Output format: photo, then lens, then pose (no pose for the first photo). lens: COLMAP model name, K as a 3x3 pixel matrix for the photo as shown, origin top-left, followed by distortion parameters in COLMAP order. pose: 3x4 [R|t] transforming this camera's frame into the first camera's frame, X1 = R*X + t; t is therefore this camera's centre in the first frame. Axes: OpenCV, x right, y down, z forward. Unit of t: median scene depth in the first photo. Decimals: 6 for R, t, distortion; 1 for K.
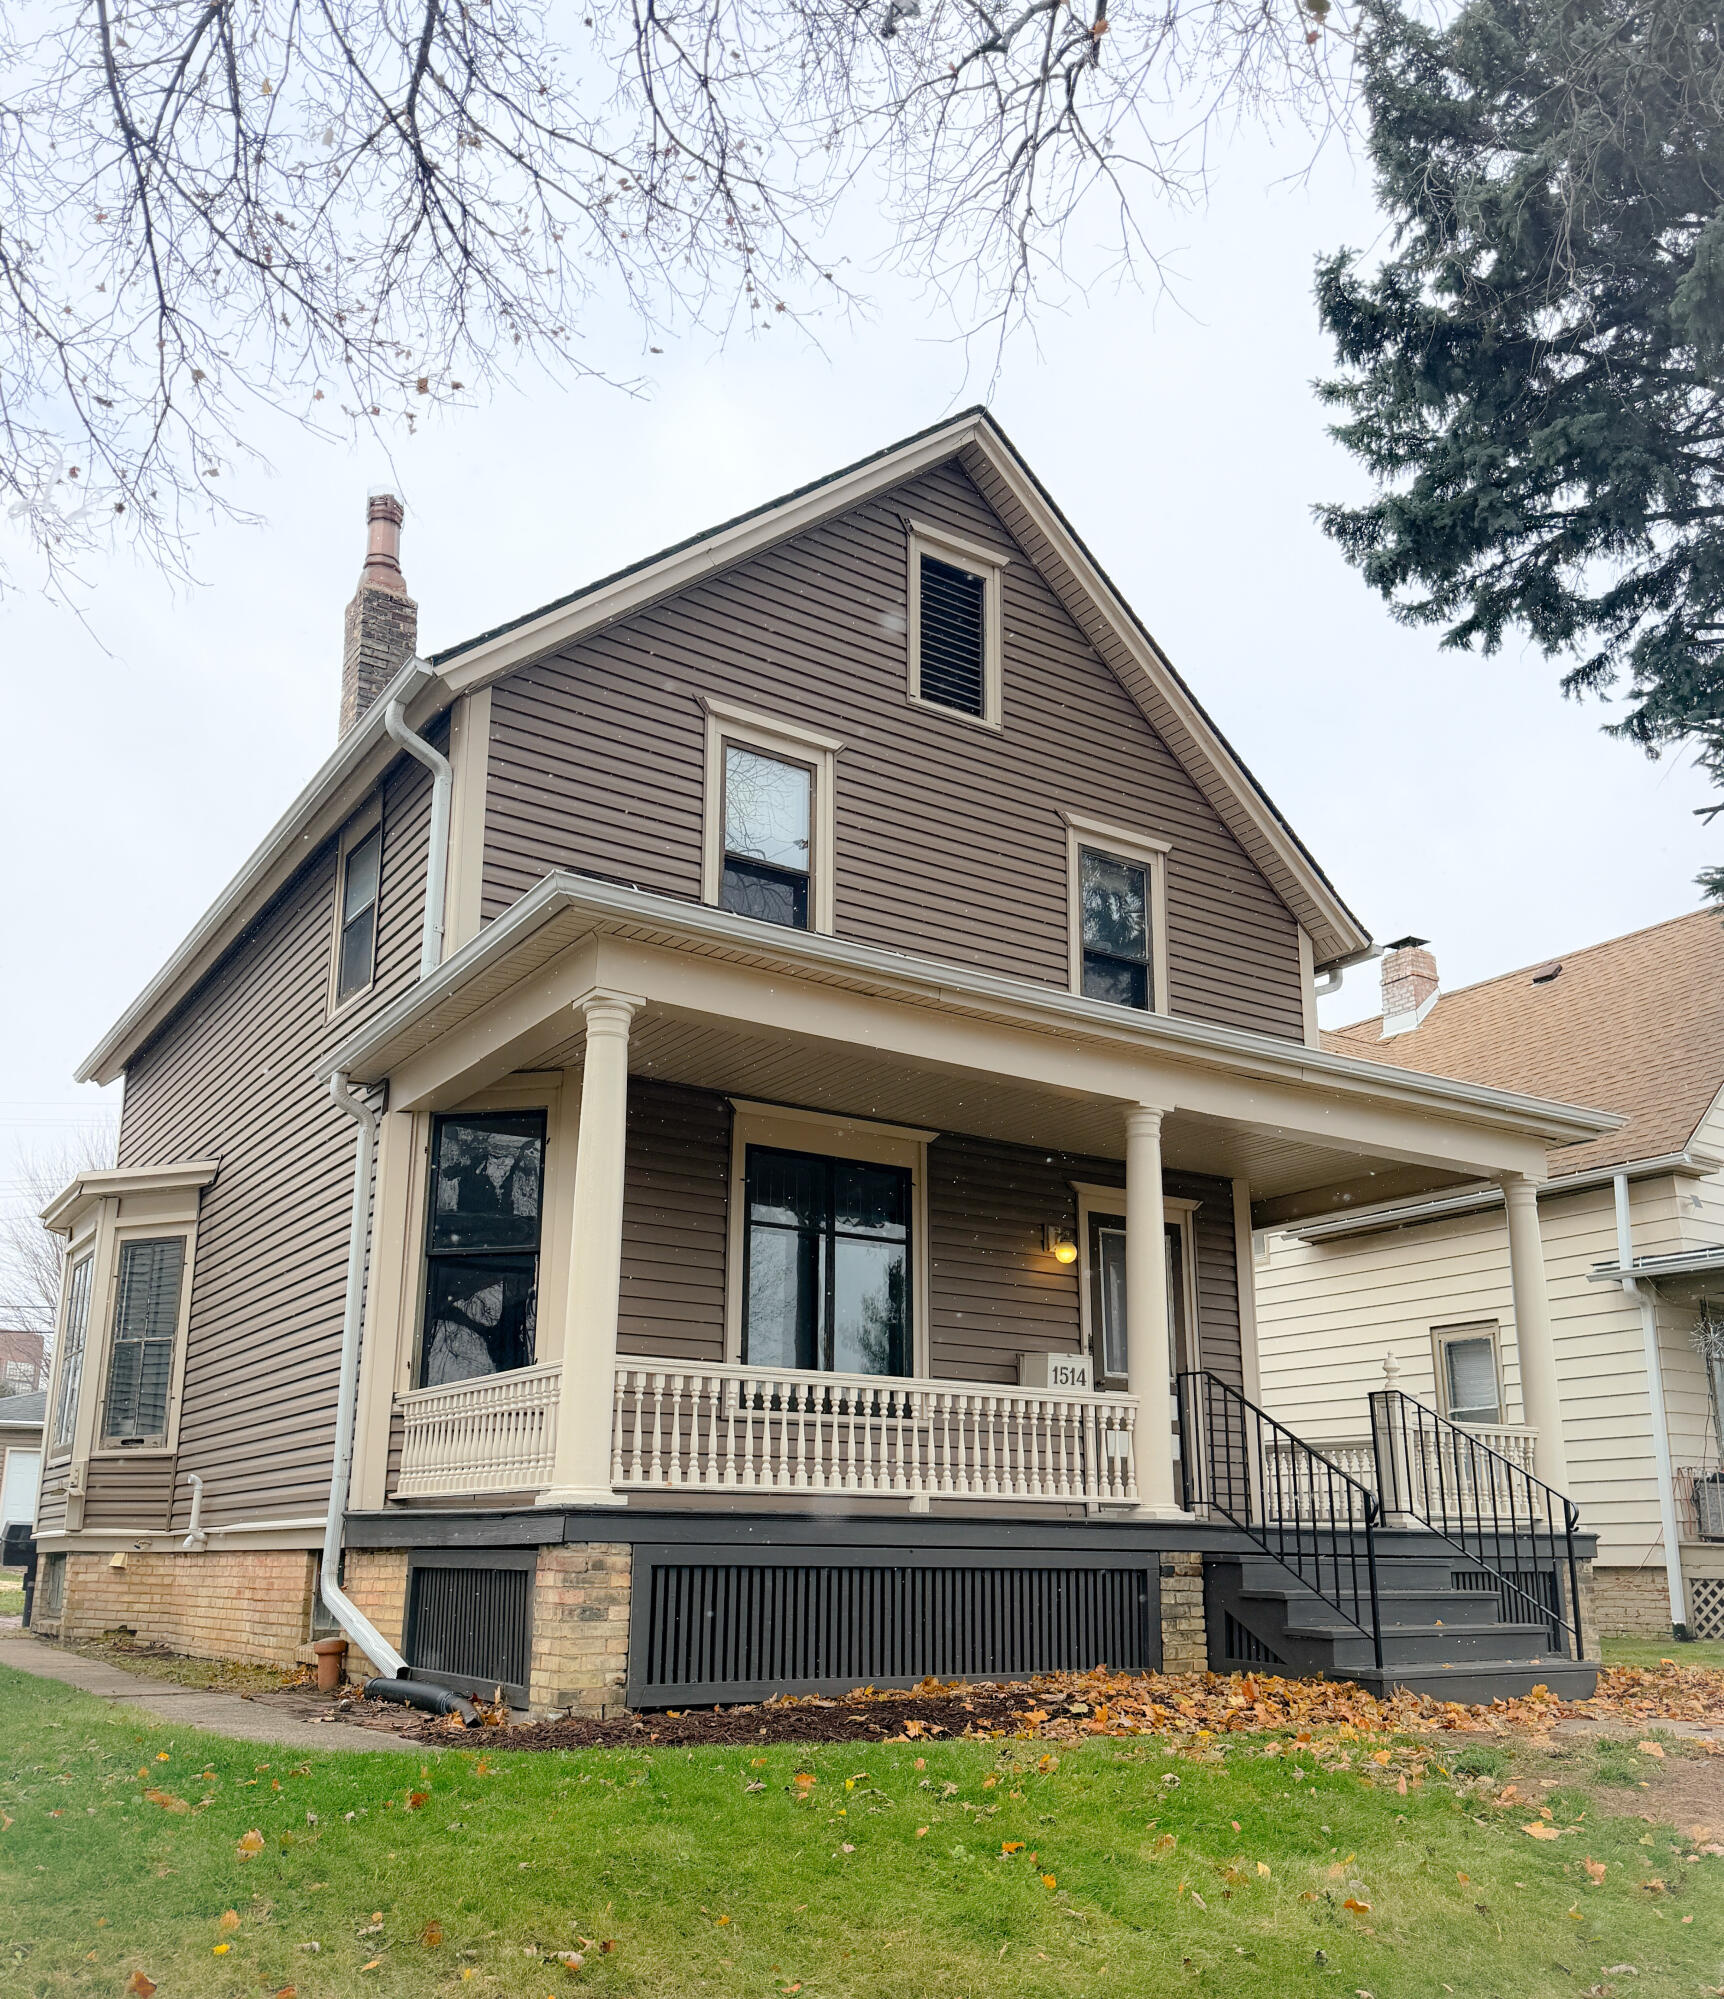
lens RADIAL K [[1674.3, 0, 852.7], [0, 1674.3, 1159.5], [0, 0, 1]] dist [0.082715, -0.001884]
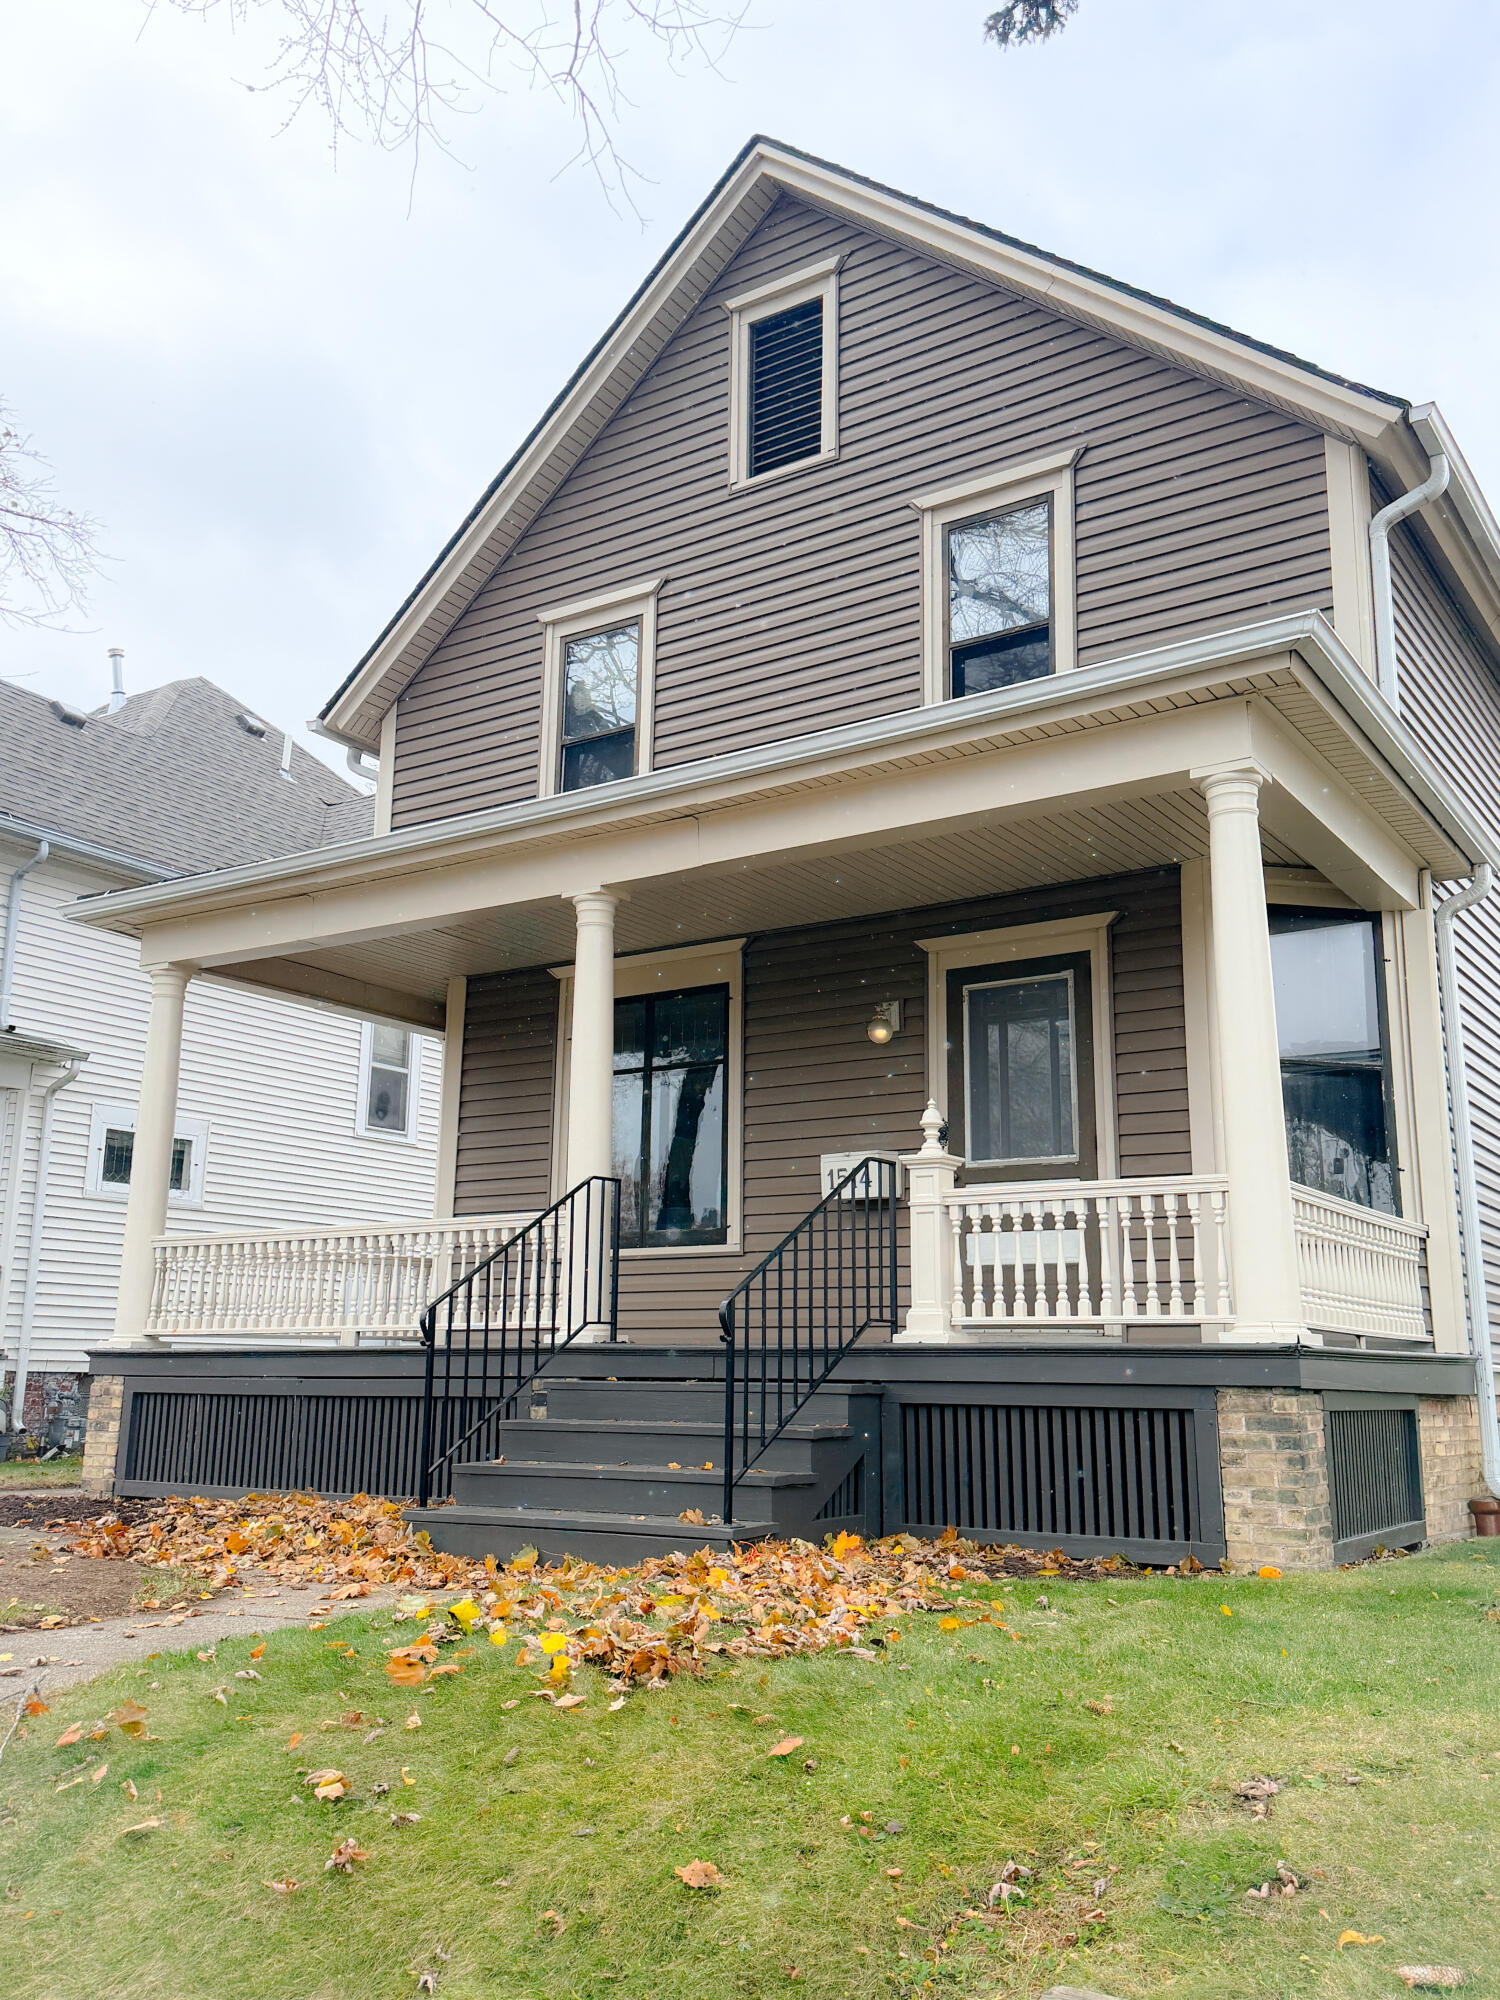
lens RADIAL K [[1740.1, 0, 750.0], [0, 1740.1, 1000.0], [0, 0, 1]] dist [0.156254, -0.324174]
pose [[0.387871, -0.201119, -0.899504, 0.899056], [0.201344, 0.970823, -0.130244, 0.141819], [0.899453, -0.130592, 0.417048, 0.575853]]
